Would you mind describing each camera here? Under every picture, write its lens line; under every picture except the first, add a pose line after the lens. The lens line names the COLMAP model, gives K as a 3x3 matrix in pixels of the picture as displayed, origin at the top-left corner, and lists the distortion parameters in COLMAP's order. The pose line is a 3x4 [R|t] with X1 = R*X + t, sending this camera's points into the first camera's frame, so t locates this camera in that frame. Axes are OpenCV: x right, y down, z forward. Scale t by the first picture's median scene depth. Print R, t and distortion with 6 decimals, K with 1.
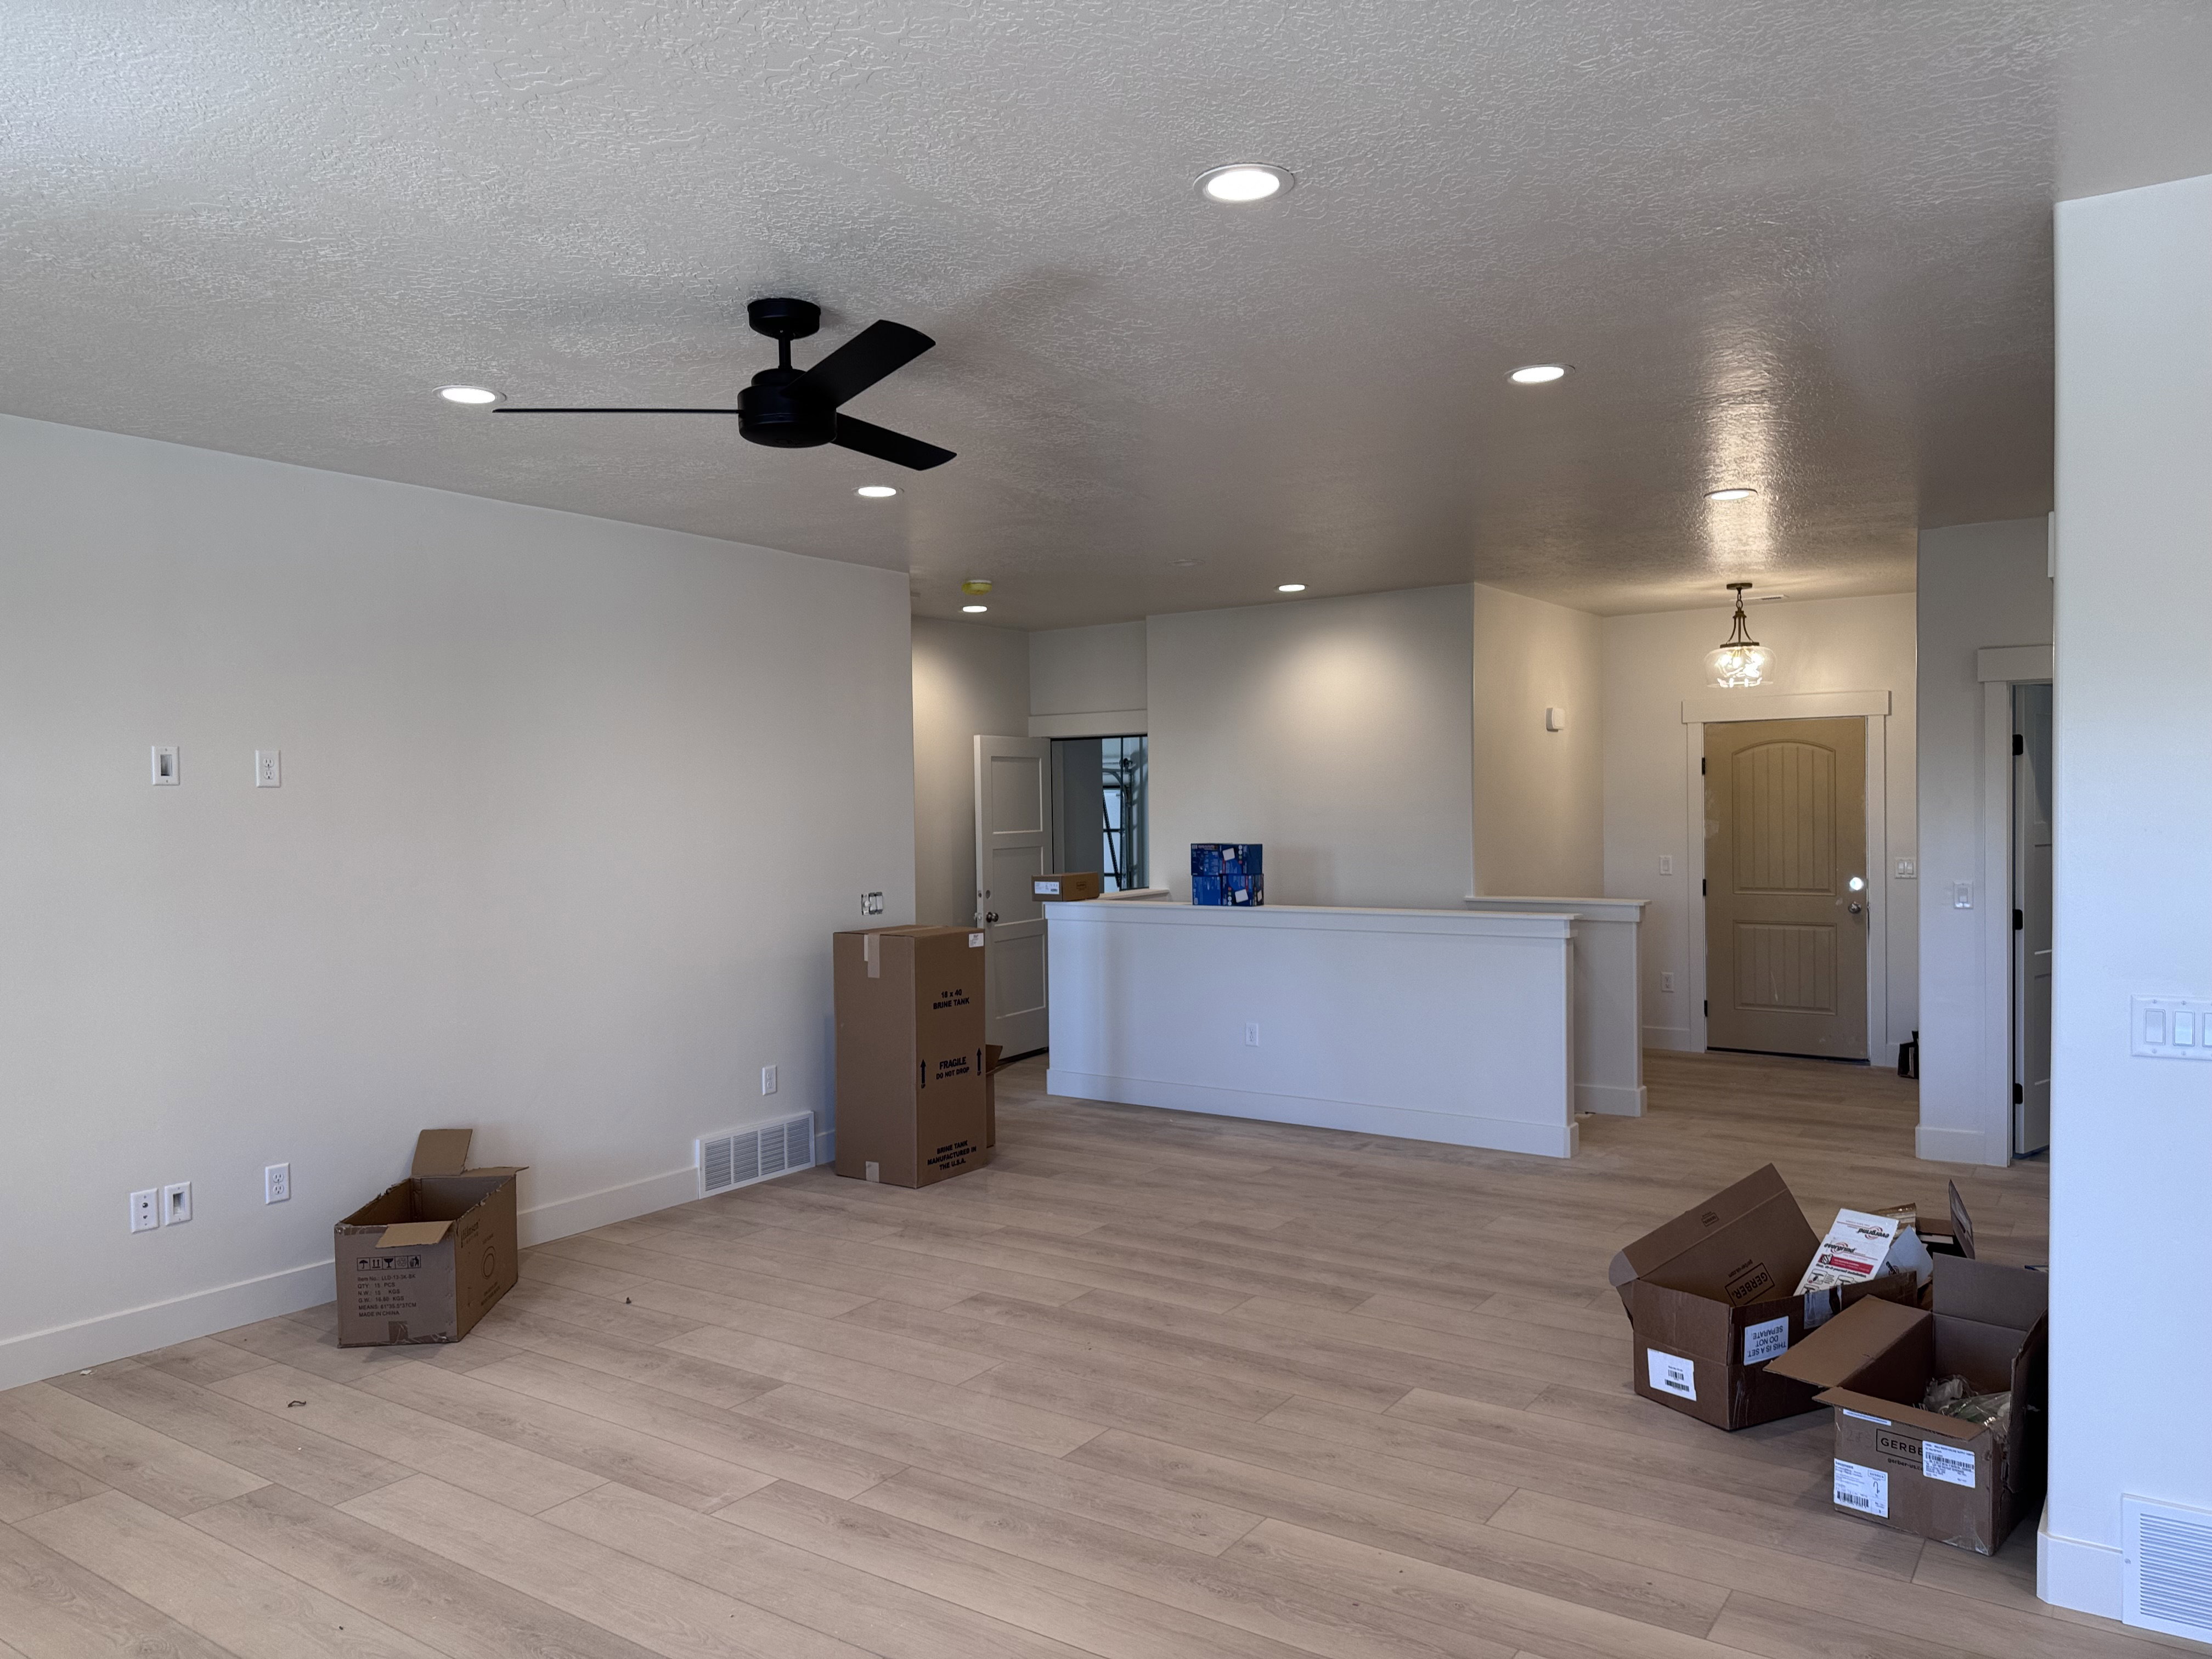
lens RADIAL K [[1549.5, 0, 1095.7], [0, 1549.5, 833.1], [0, 0, 1]] dist [0.091383, -0.119052]
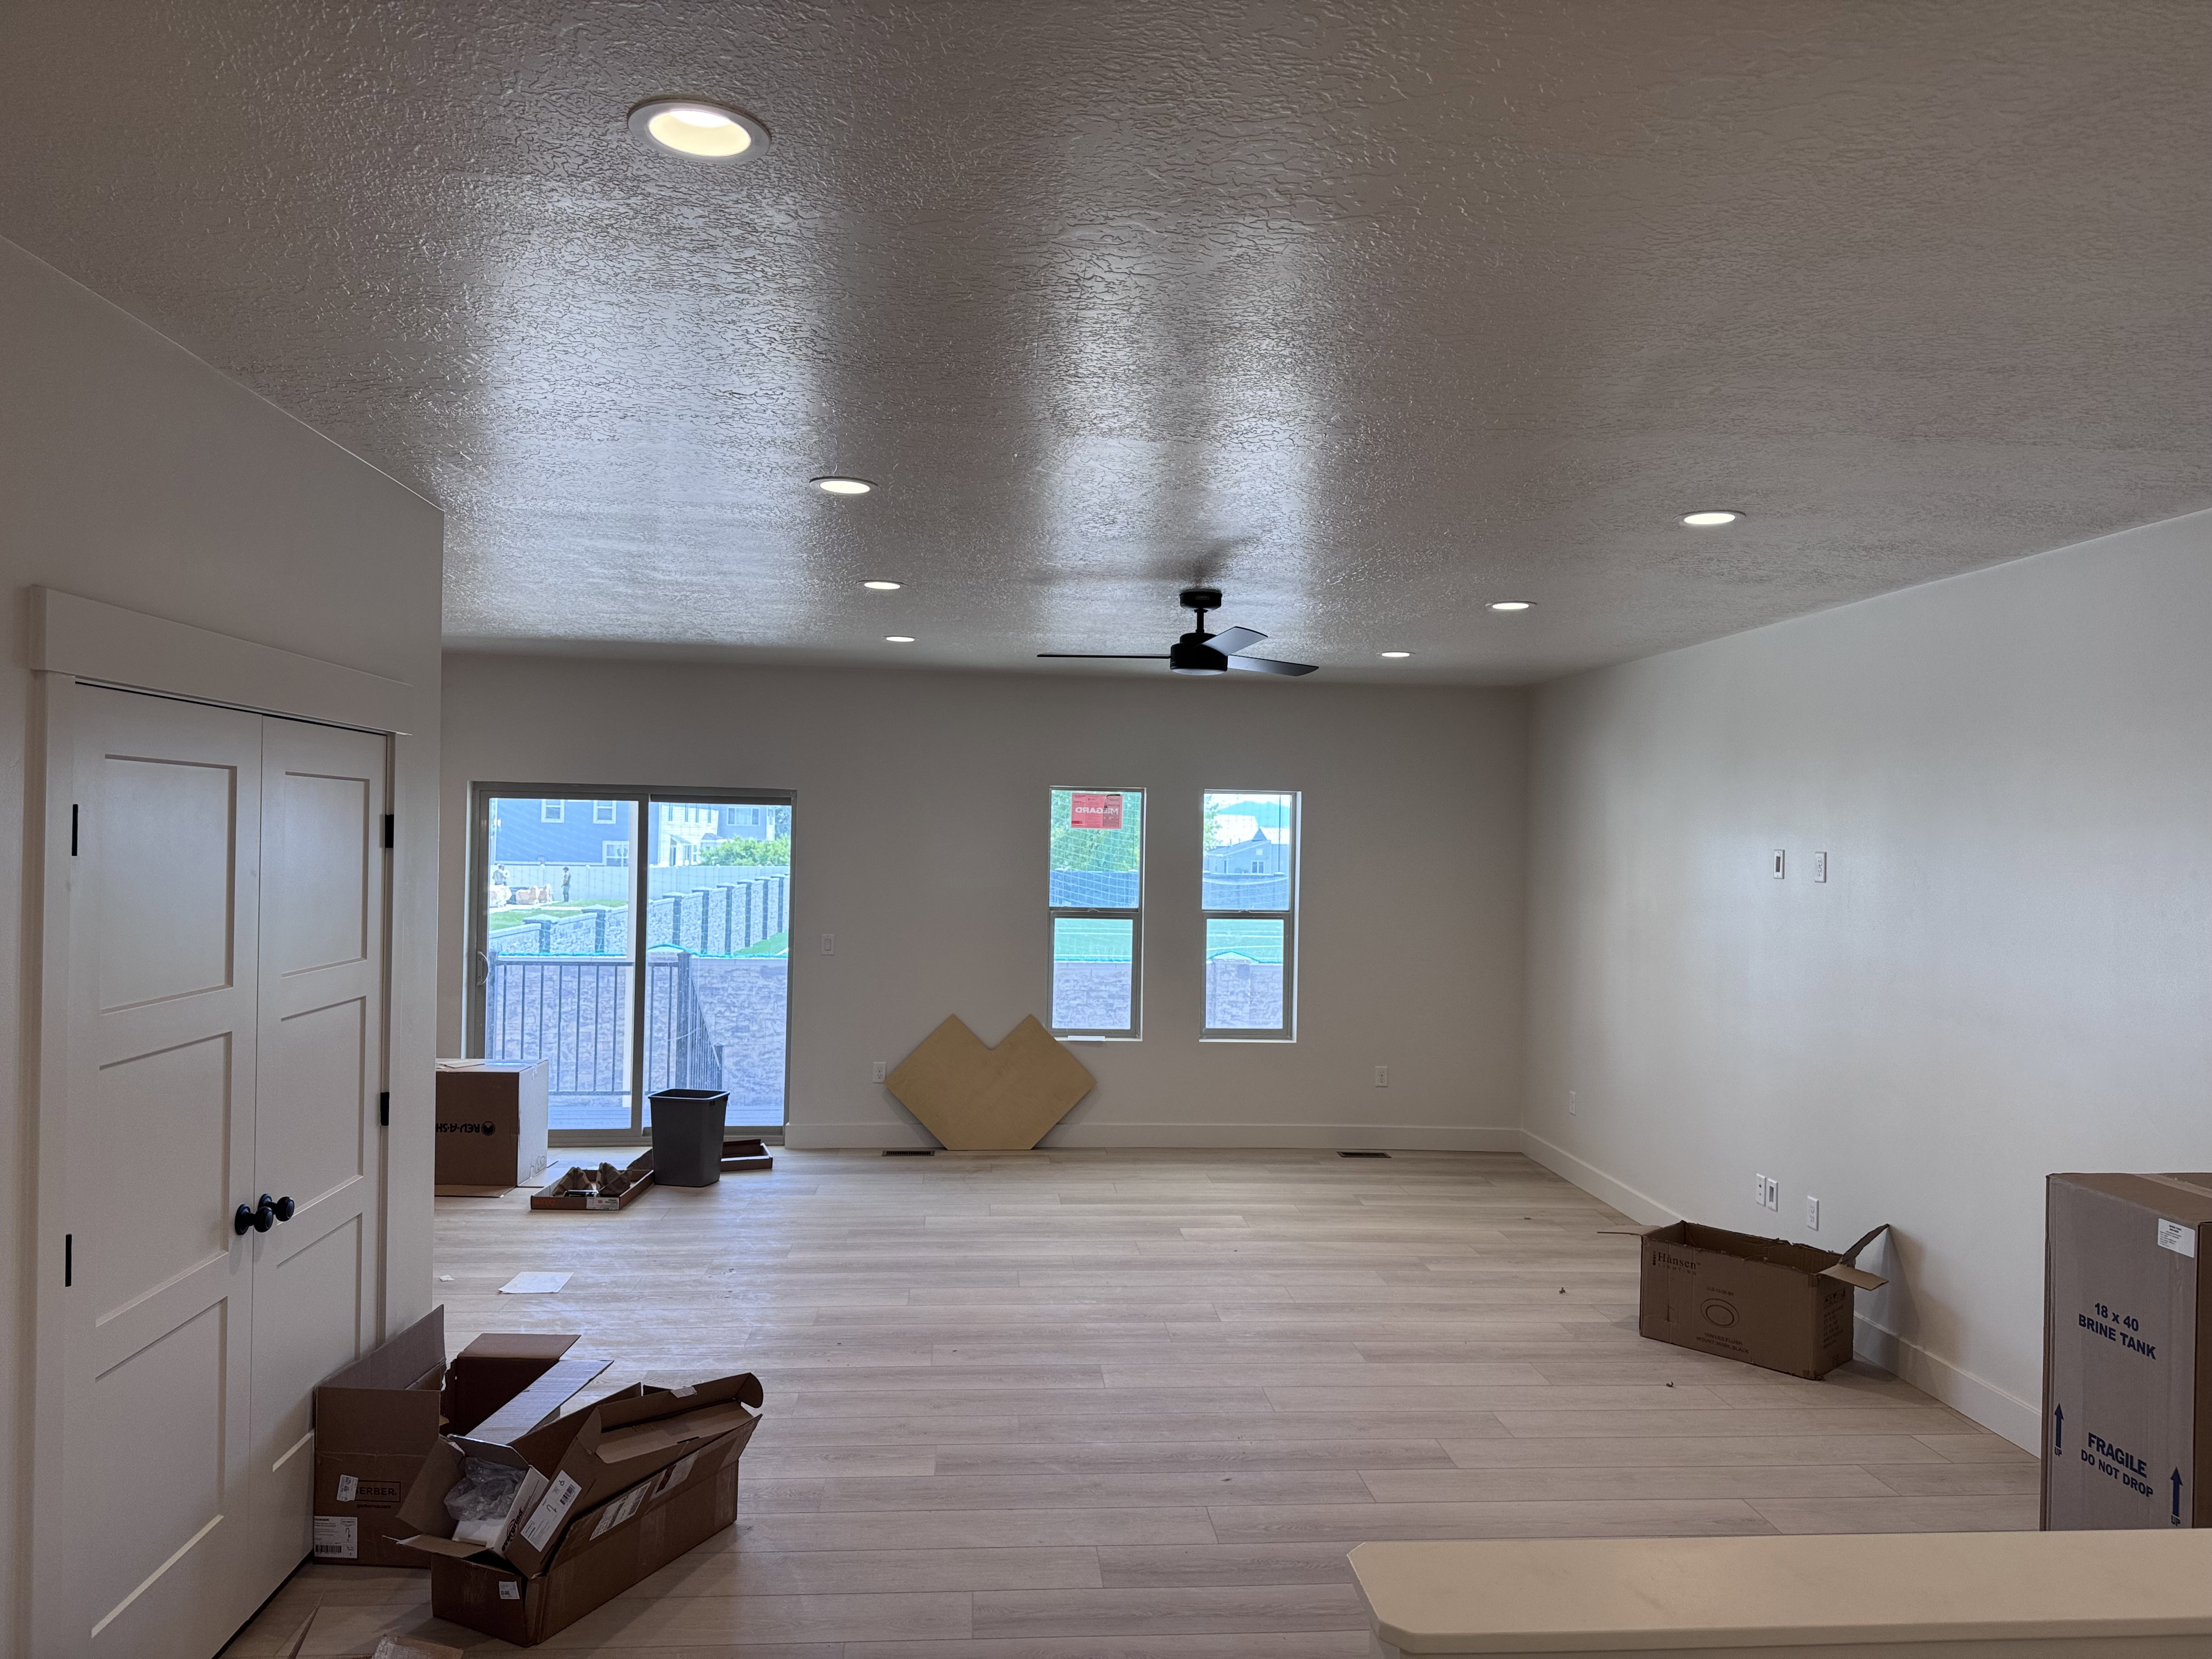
lens RADIAL K [[1549.5, 0, 1111.4], [0, 1549.5, 824.0], [0, 0, 1]] dist [0.091383, -0.119052]
pose [[-0.769377, -0.006962, -0.638757, 0.664966], [-0.020681, 0.999688, 0.014015, -0.080177], [0.638460, 0.023993, -0.769281, 1.589119]]
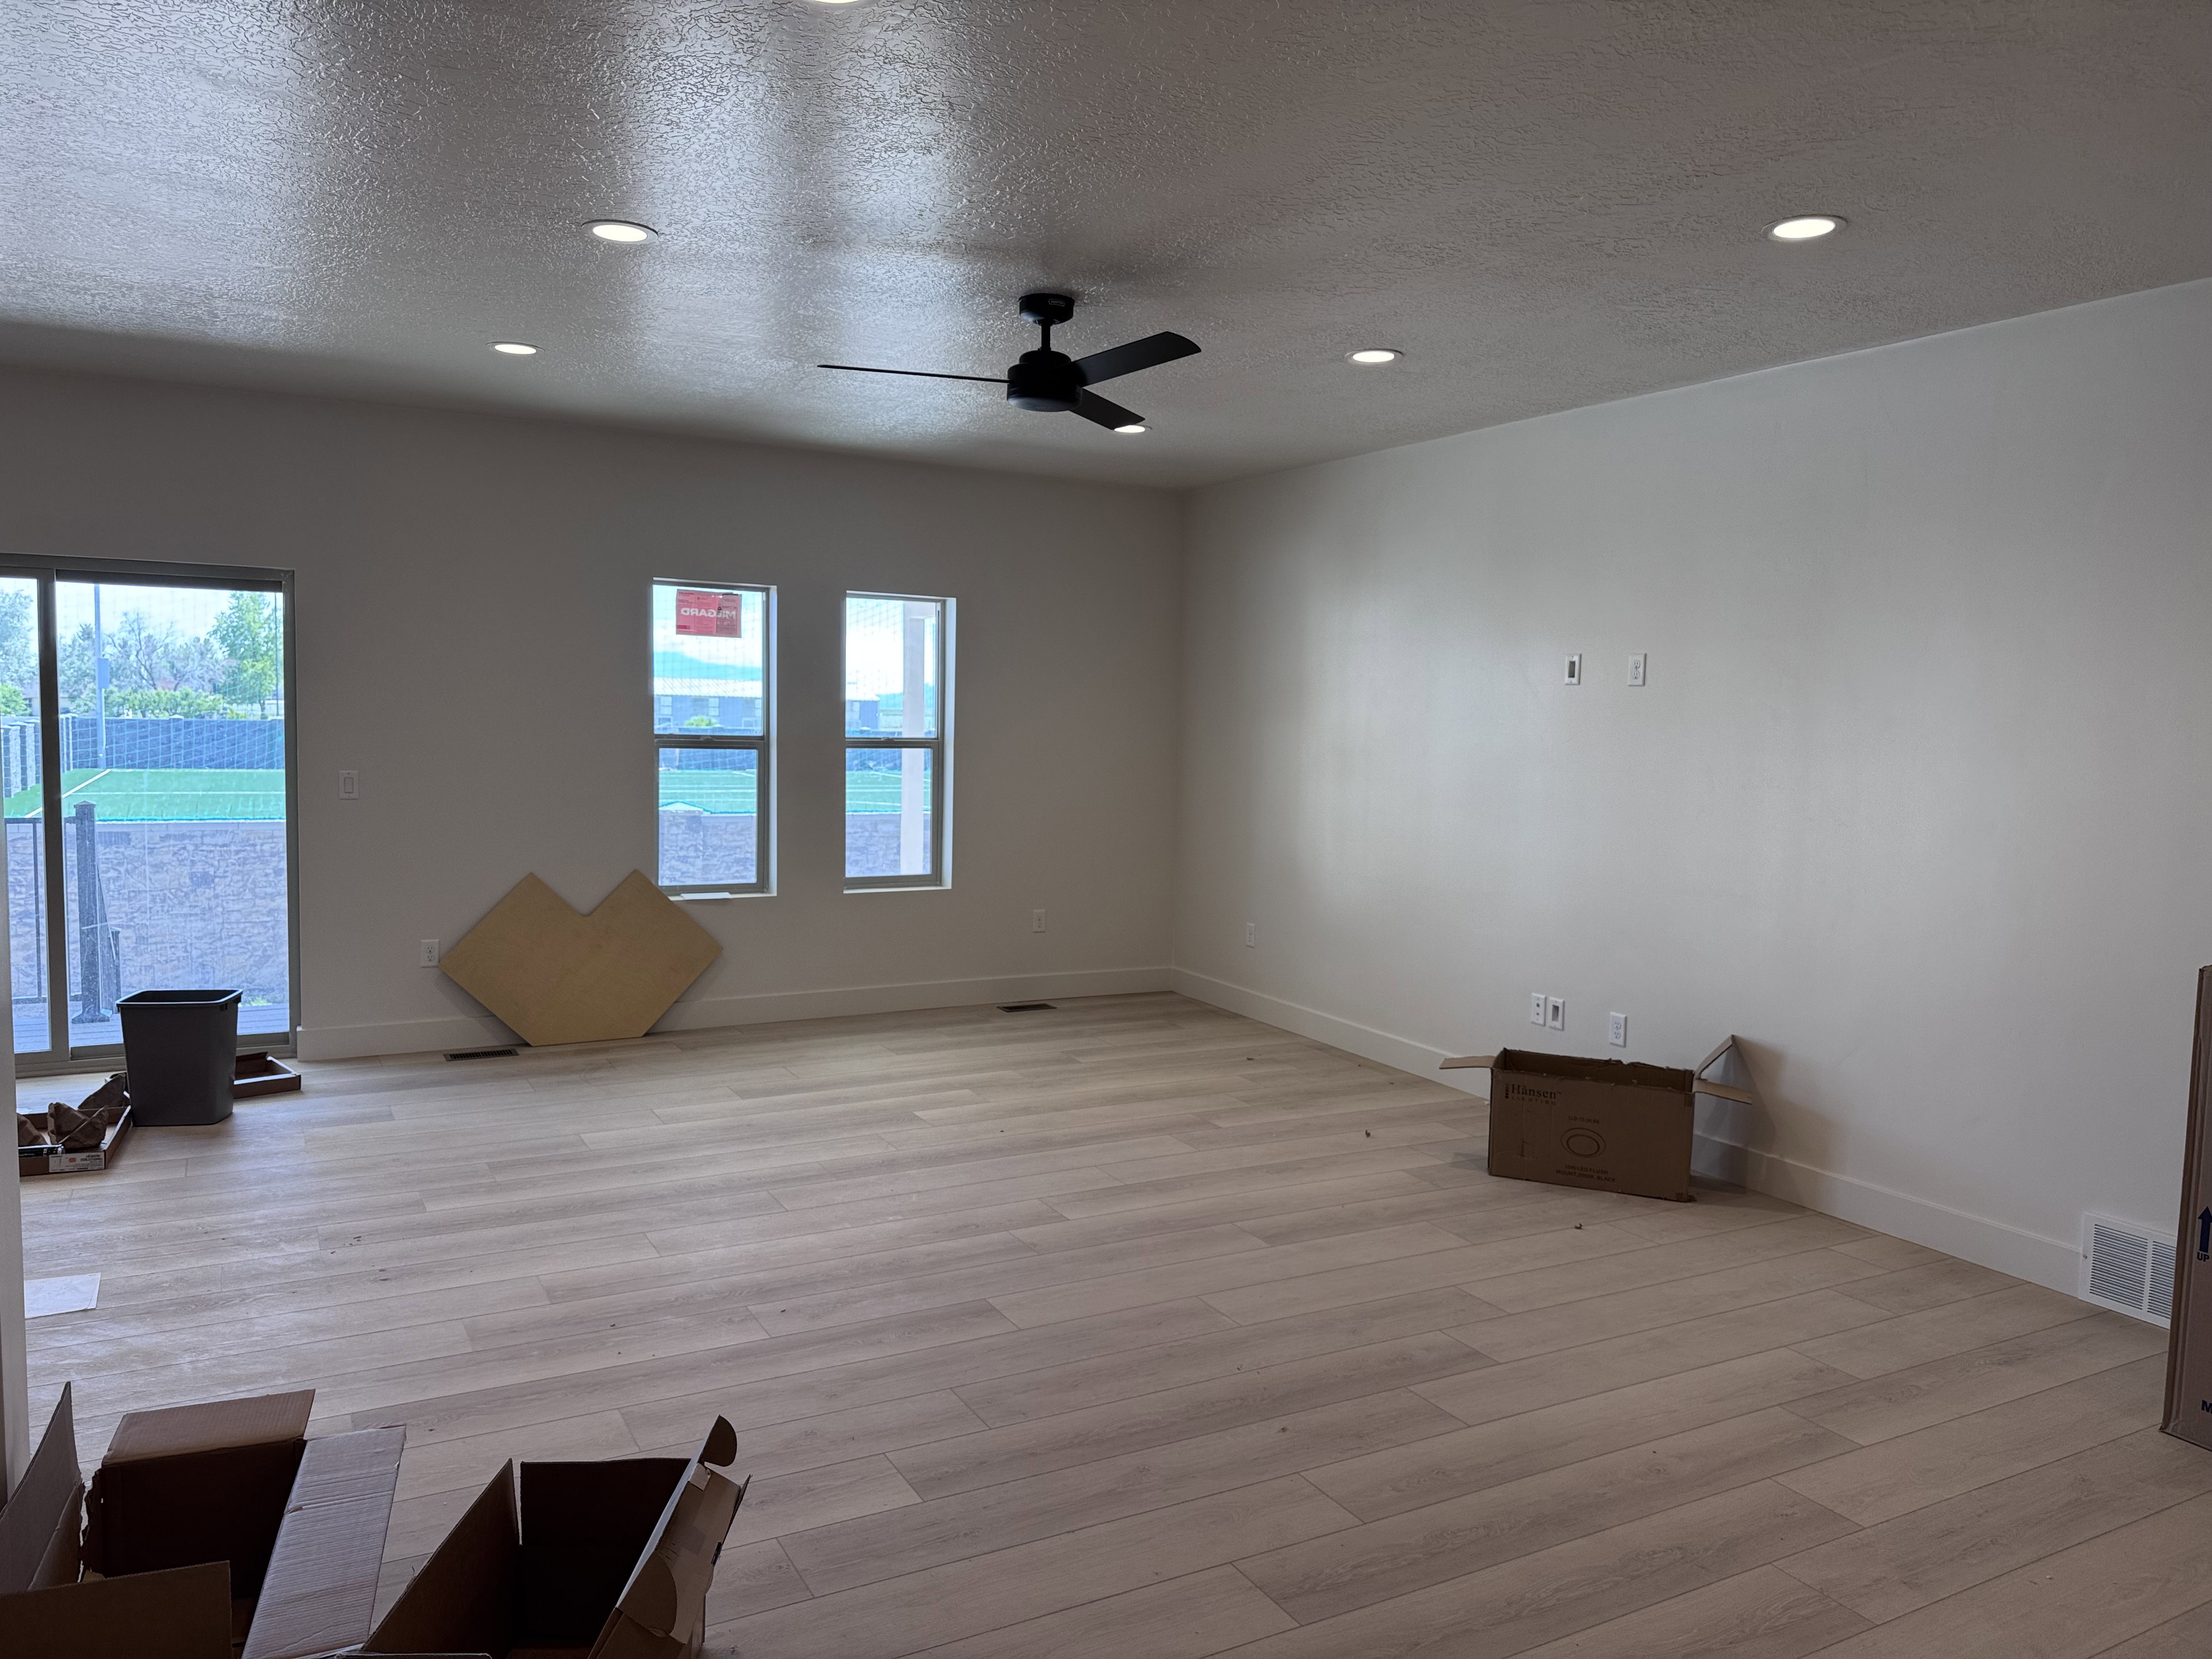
lens RADIAL K [[1549.5, 0, 1097.1], [0, 1549.5, 834.3], [0, 0, 1]] dist [0.091383, -0.119052]
pose [[-0.449172, 0.076399, -0.890173, 0.674307], [-0.033516, 0.994195, 0.102238, -0.025645], [0.892816, 0.075757, -0.444004, 1.169799]]
